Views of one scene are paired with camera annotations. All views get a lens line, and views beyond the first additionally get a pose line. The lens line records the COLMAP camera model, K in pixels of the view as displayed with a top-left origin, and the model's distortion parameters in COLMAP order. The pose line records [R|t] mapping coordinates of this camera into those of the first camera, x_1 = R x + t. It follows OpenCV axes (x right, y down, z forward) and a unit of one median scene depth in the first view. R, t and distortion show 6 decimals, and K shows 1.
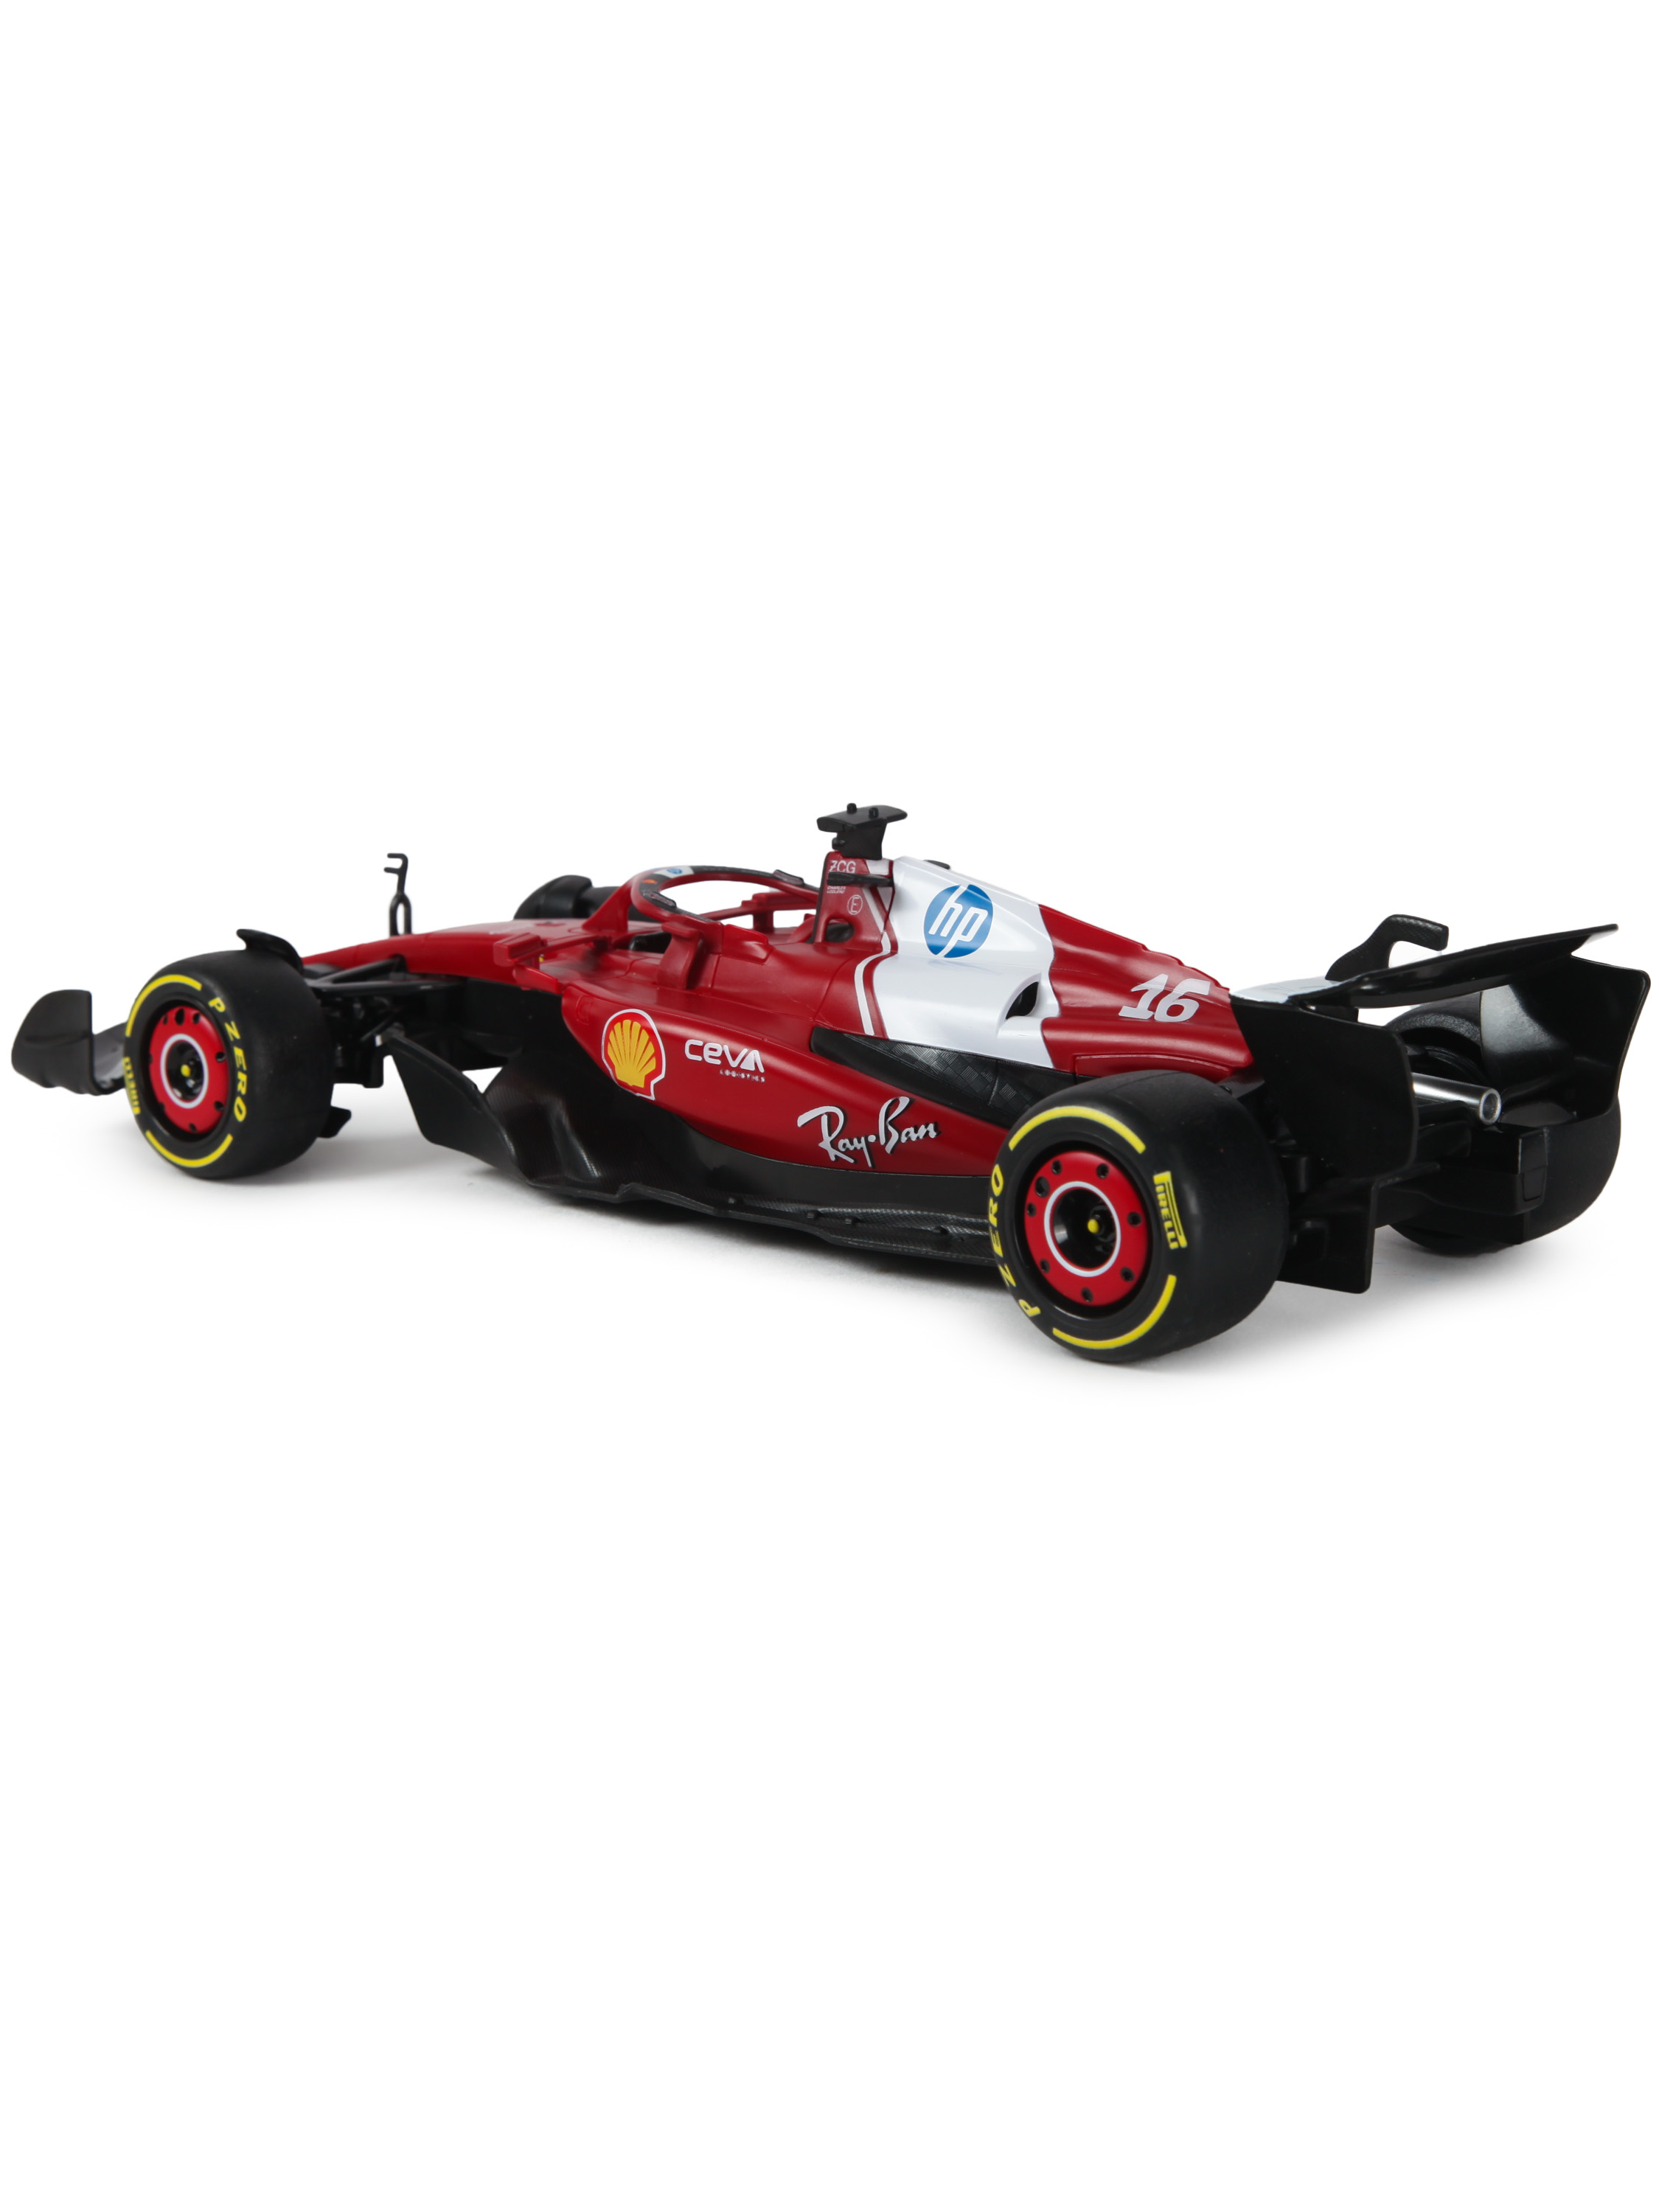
lens RADIAL K [[4188.9, 0, 829.5], [0, 4188.9, 1106.0], [0, 0, 1]] dist [0.001940, -0.003213]
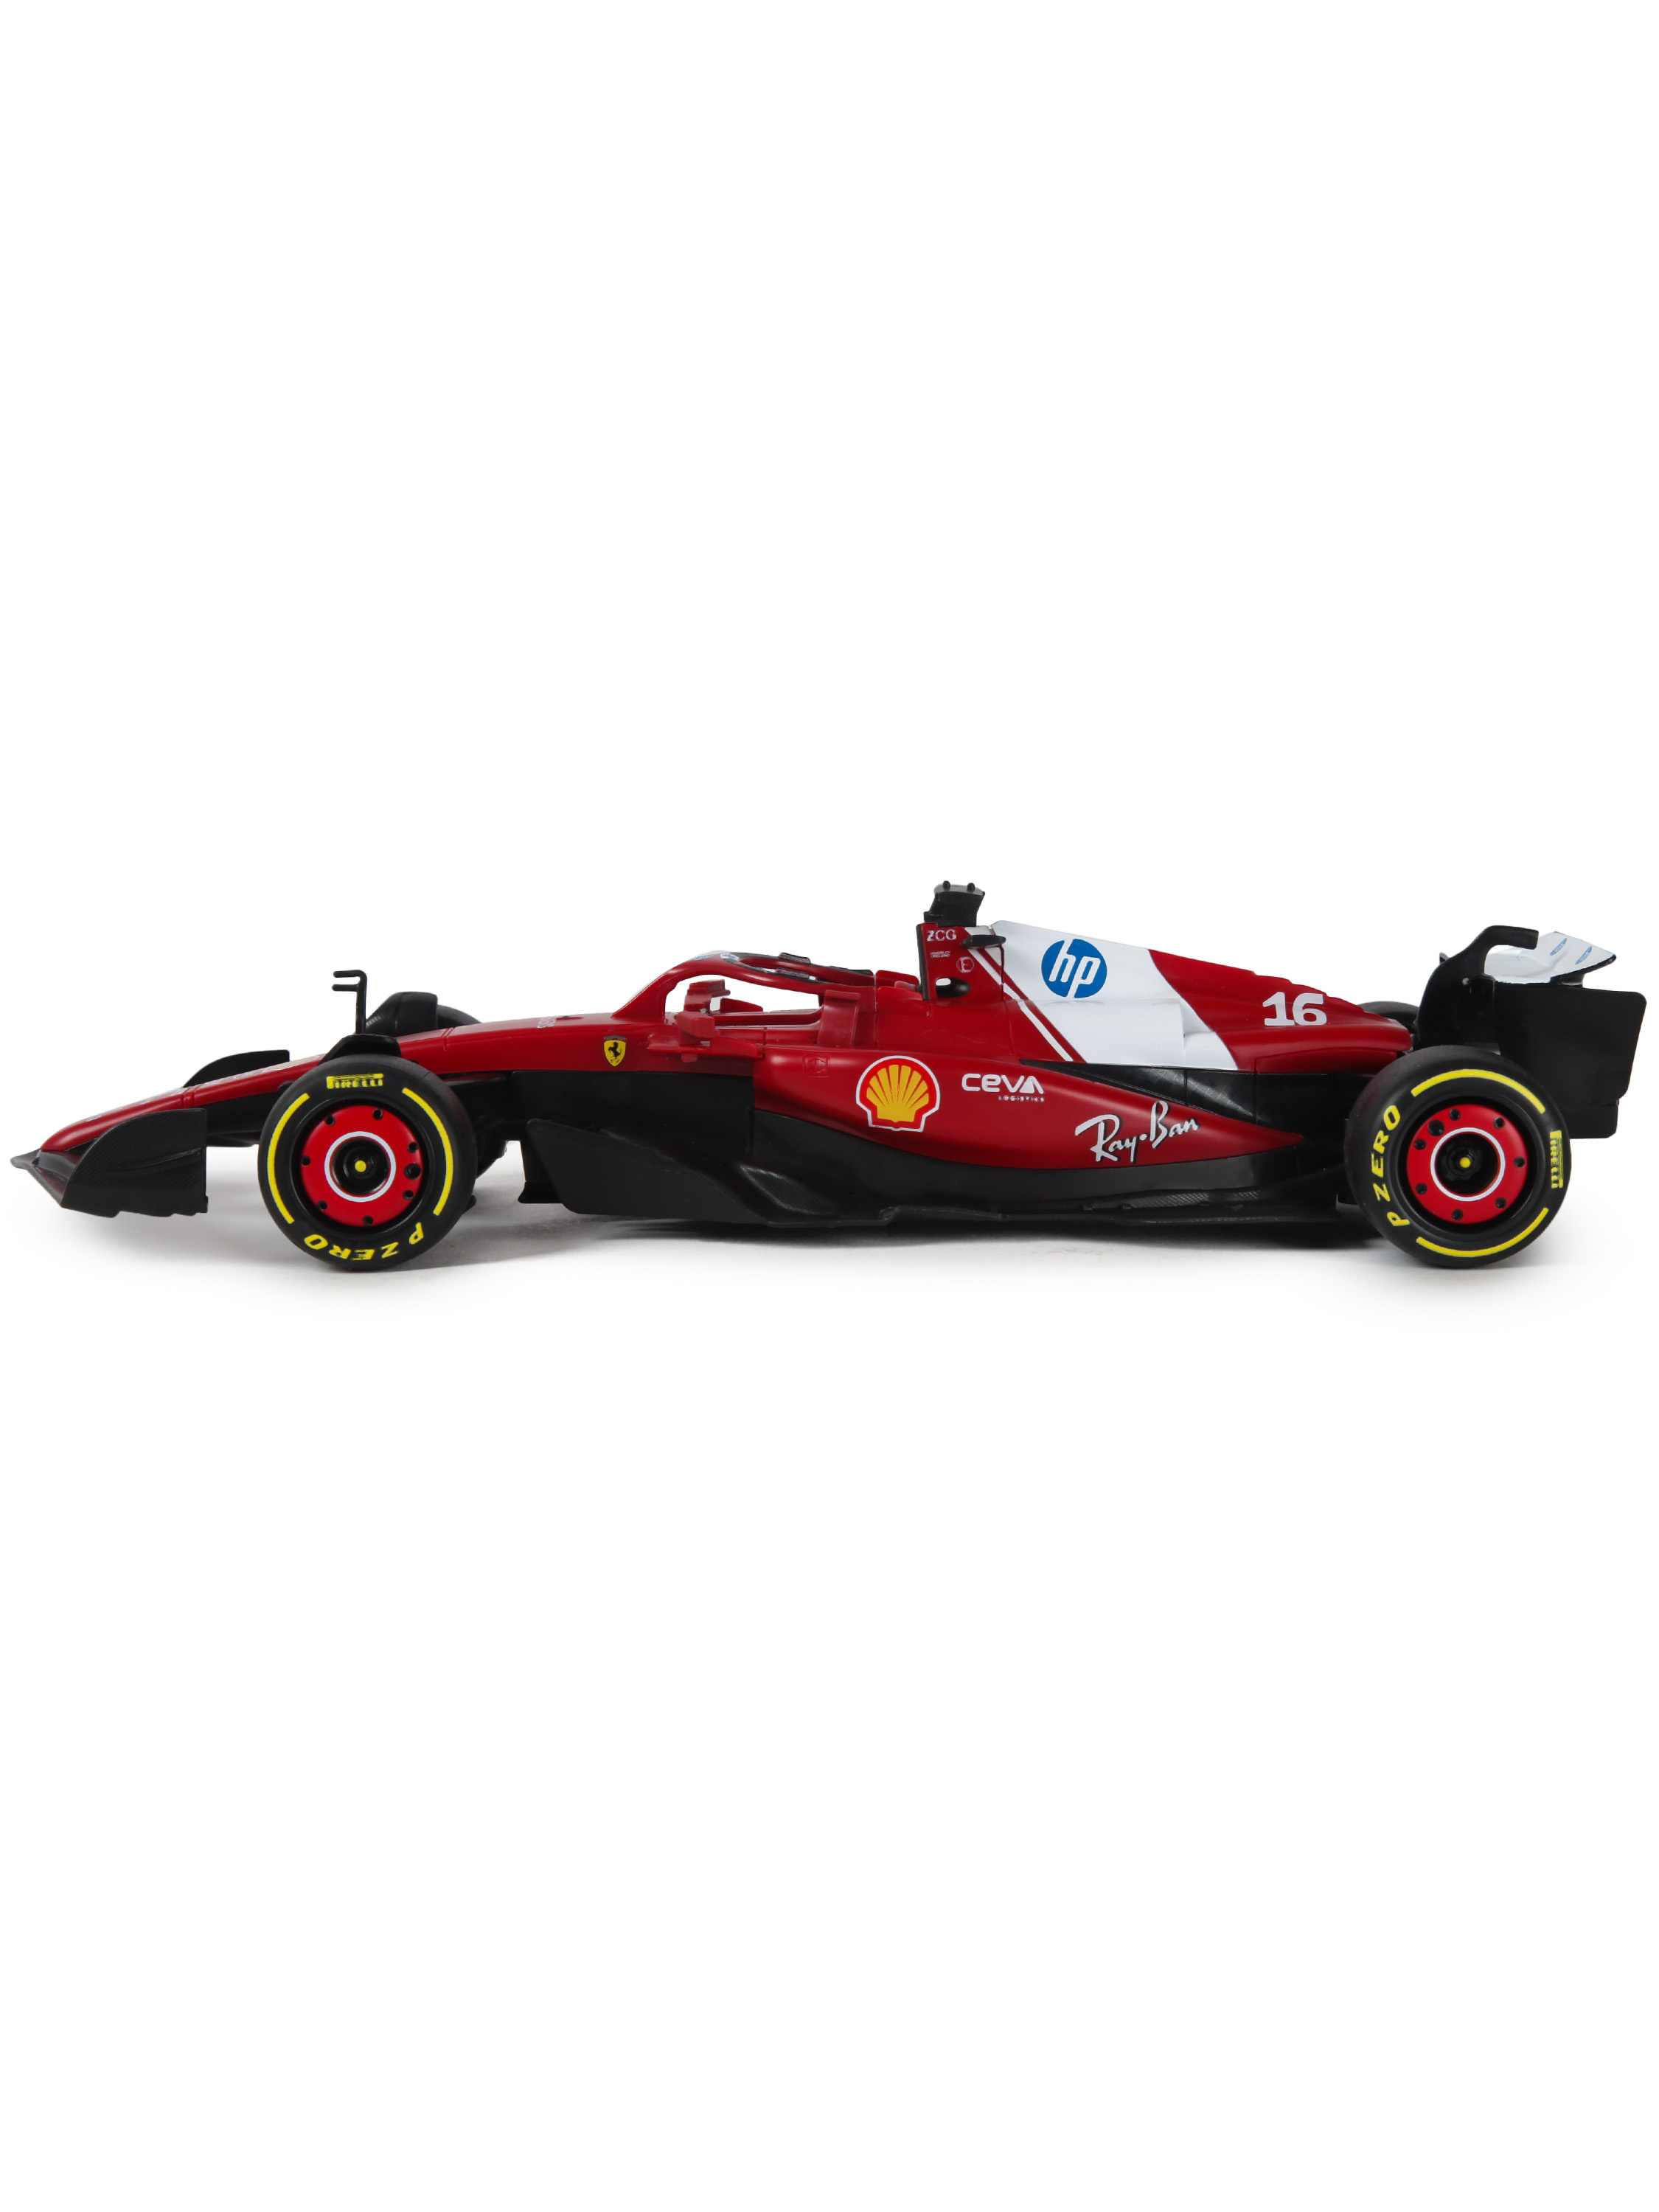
lens RADIAL K [[4188.9, 0, 829.5], [0, 4188.9, 1106.0], [0, 0, 1]] dist [0.001940, -0.003213]
pose [[0.736470, -0.067628, 0.673081, -0.852505], [0.119039, 0.992420, -0.030536, 0.024393], [-0.665914, 0.102611, 0.738938, 0.151758]]
